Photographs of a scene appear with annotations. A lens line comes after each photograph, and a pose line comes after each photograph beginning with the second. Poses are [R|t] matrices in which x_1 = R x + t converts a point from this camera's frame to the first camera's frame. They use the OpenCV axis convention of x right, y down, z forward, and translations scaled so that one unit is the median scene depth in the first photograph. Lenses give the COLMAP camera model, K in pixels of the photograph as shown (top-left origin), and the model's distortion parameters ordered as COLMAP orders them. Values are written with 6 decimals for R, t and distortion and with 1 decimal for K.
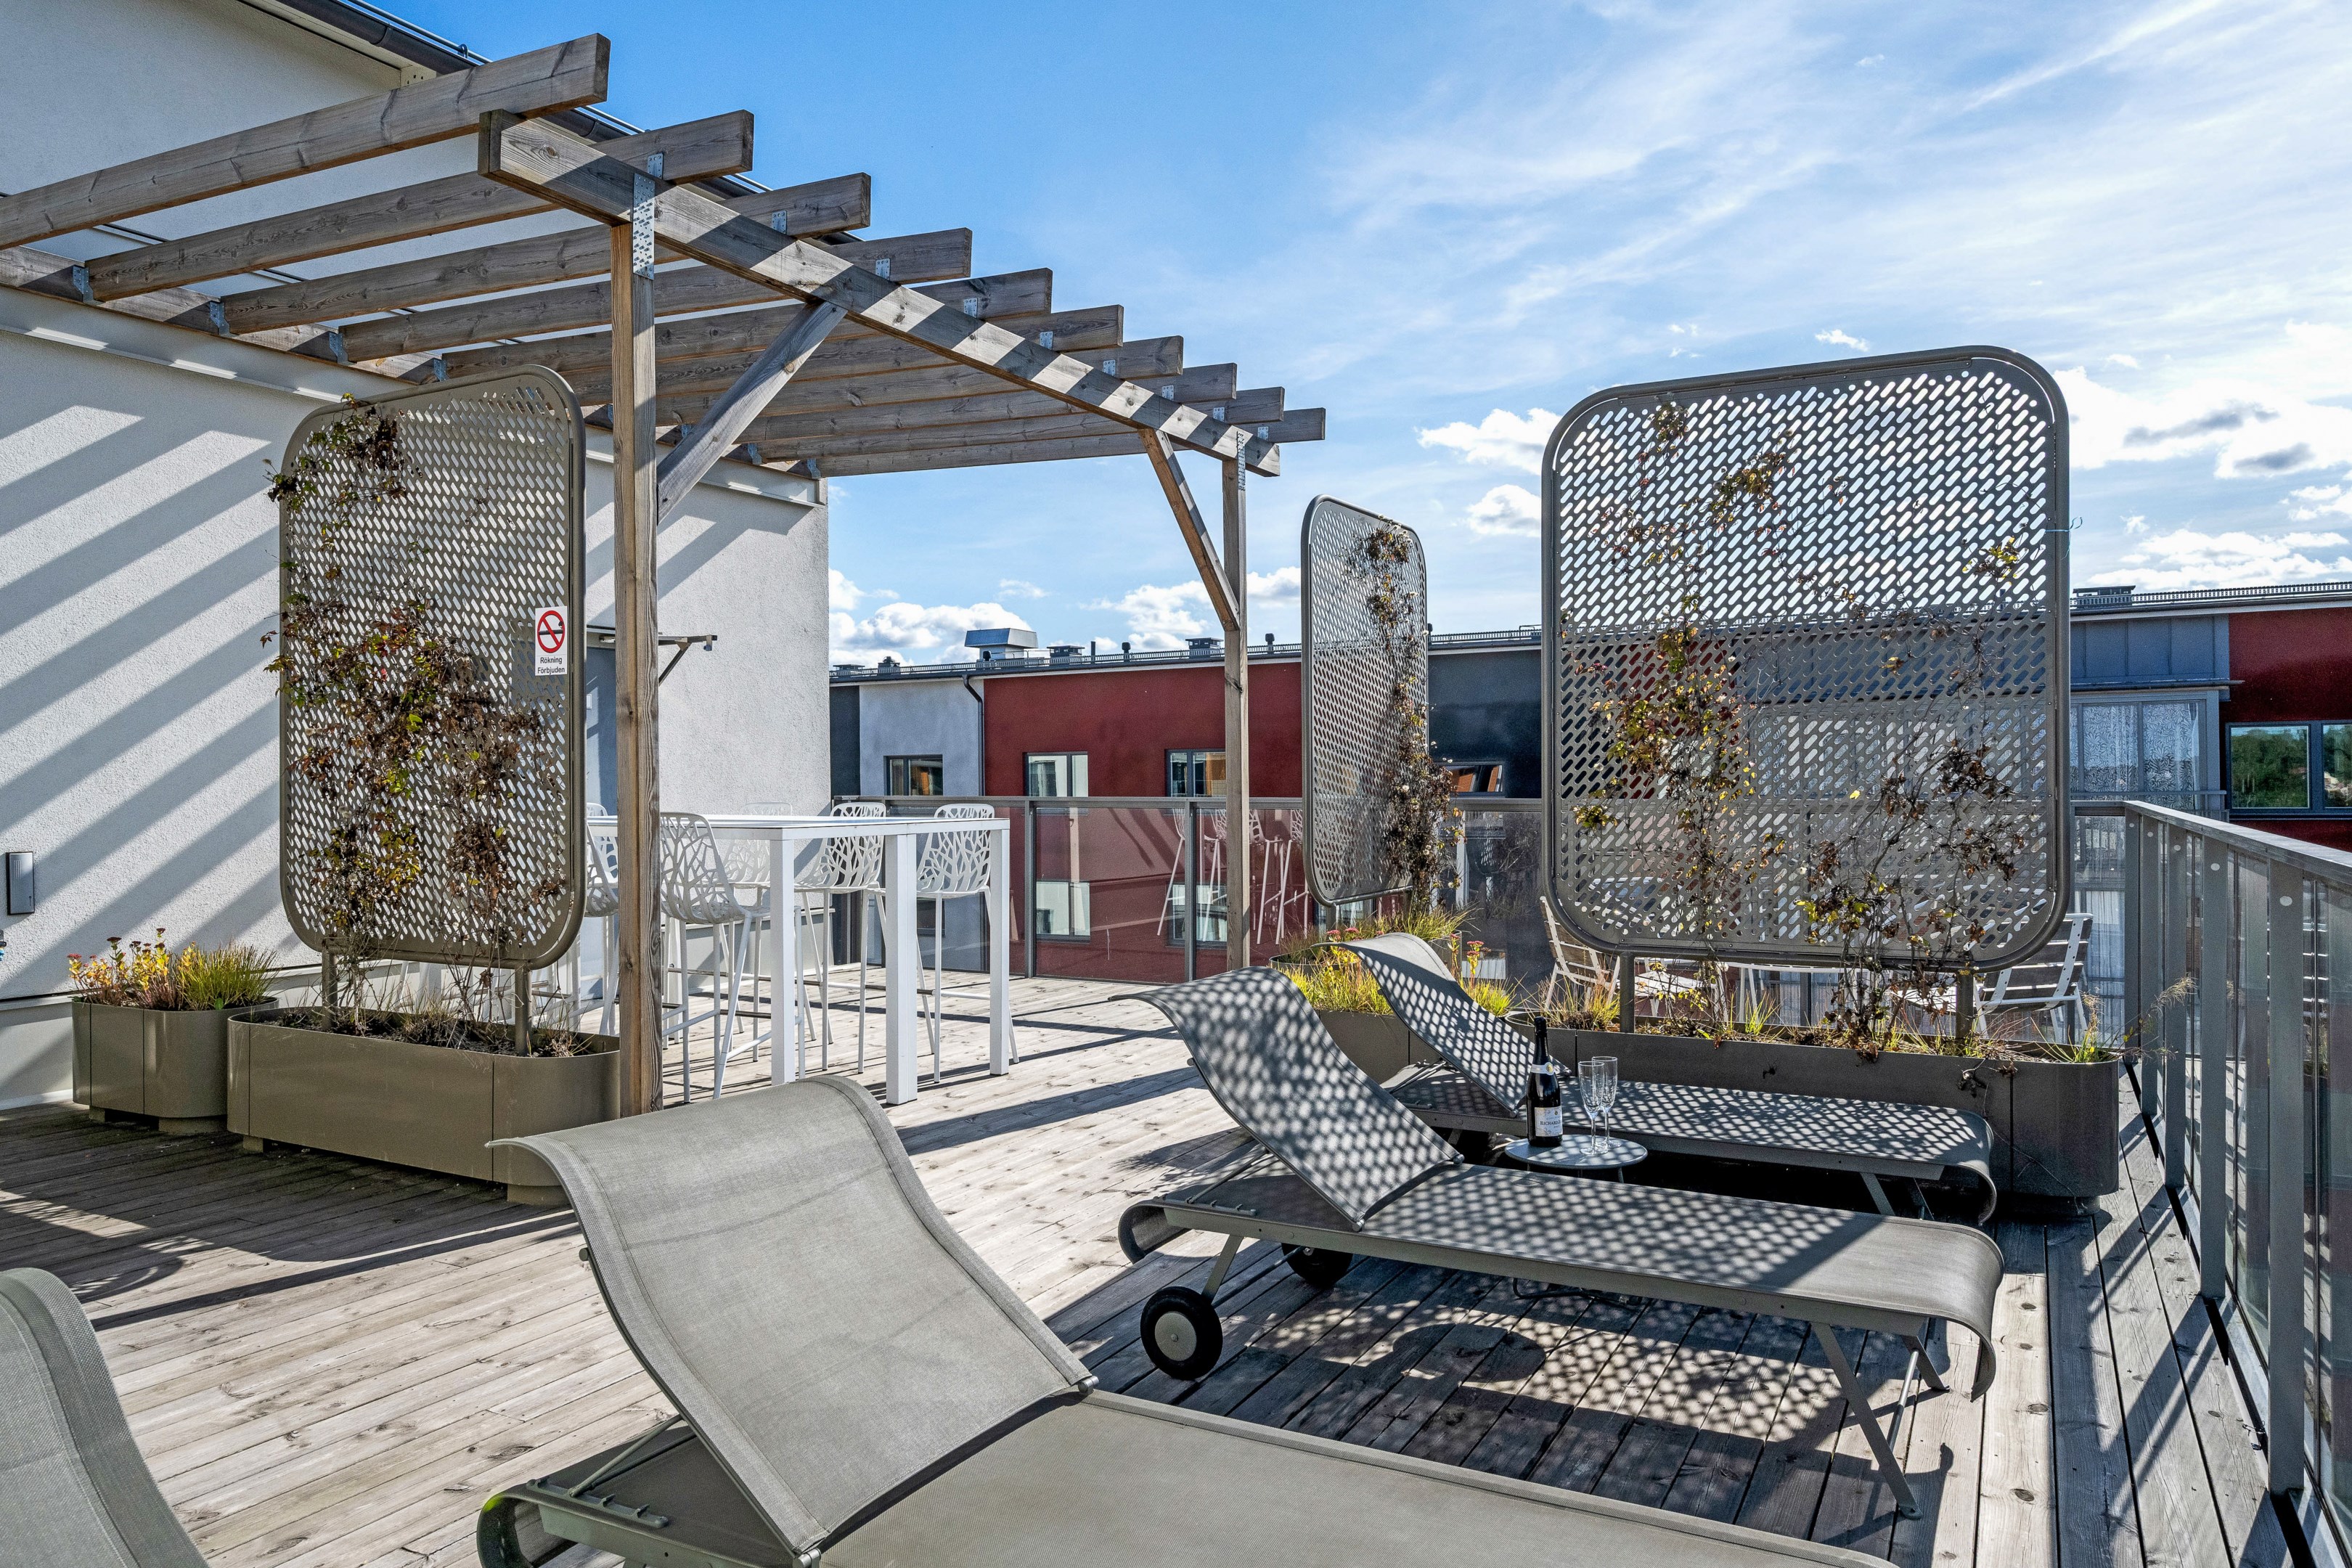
lens RADIAL K [[1577.6, 0, 1176.0], [0, 1577.6, 784.0], [0, 0, 1]] dist [-0.001023, -0.001897]
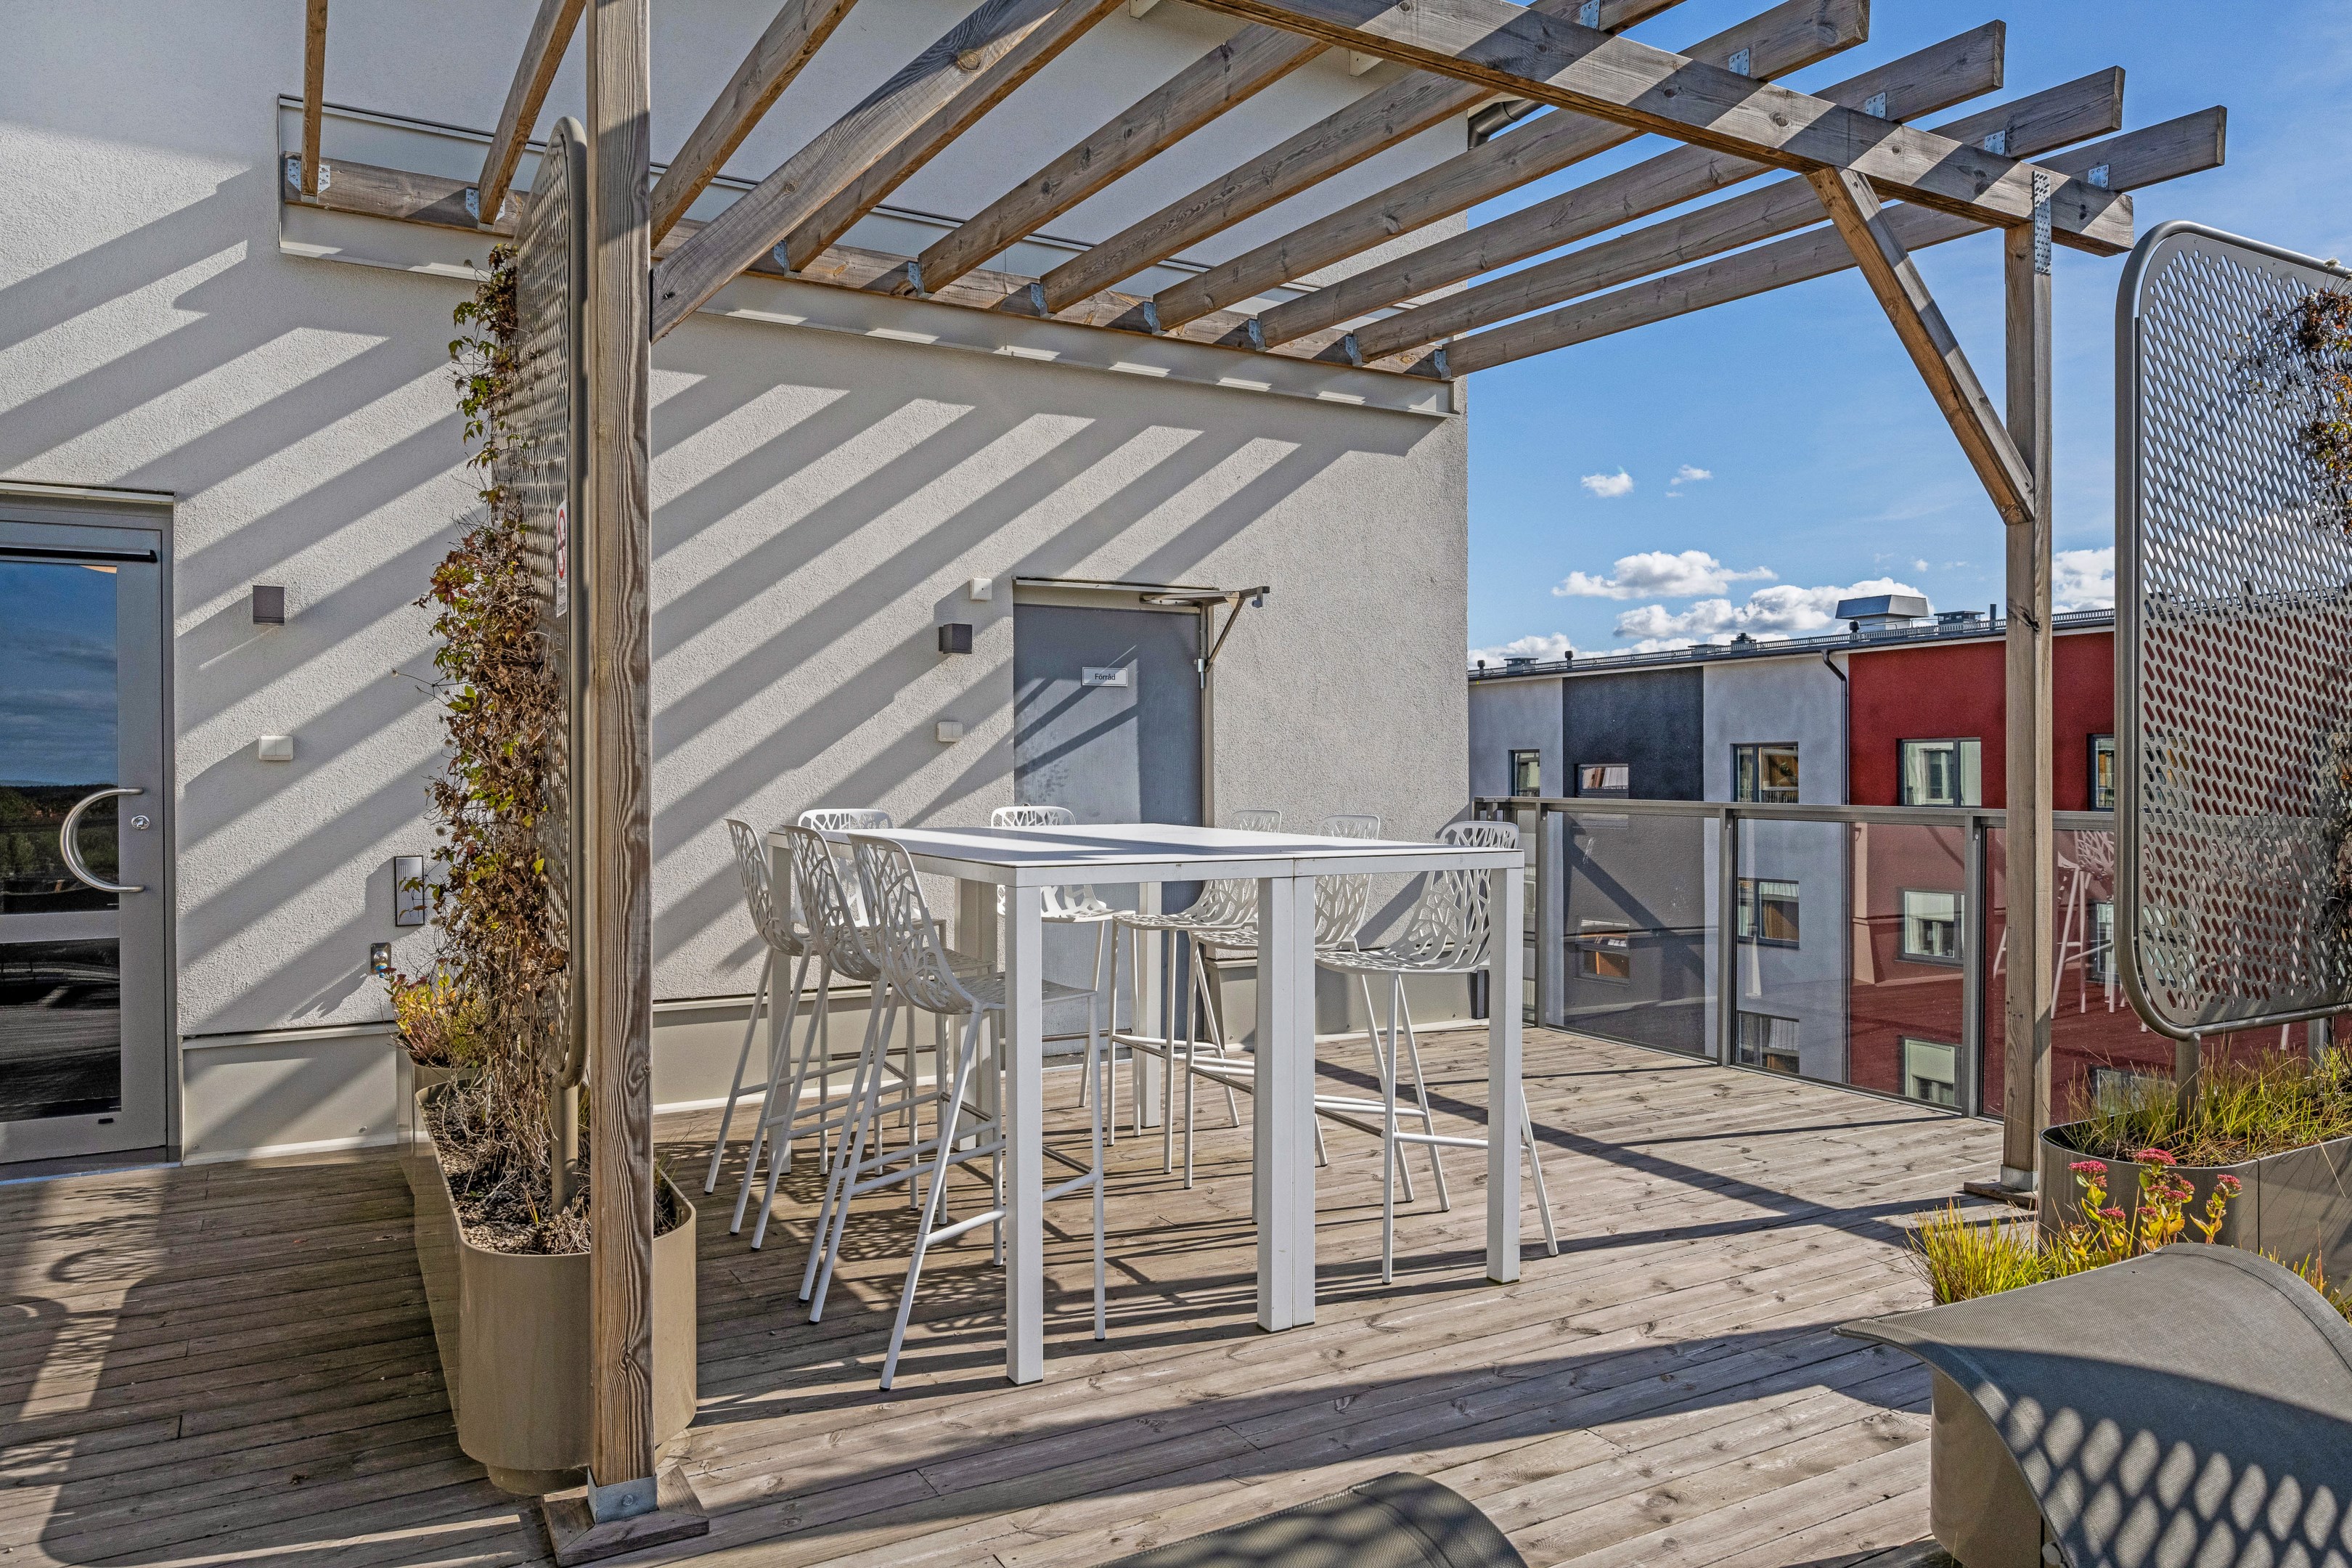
lens RADIAL K [[1577.6, 0, 1176.0], [0, 1577.6, 784.0], [0, 0, 1]] dist [-0.001023, -0.001897]
pose [[0.852161, 0.010180, -0.523180, 0.074625], [-0.006250, 0.999937, 0.009277, -0.006142], [0.523242, -0.004636, 0.852172, 0.352034]]
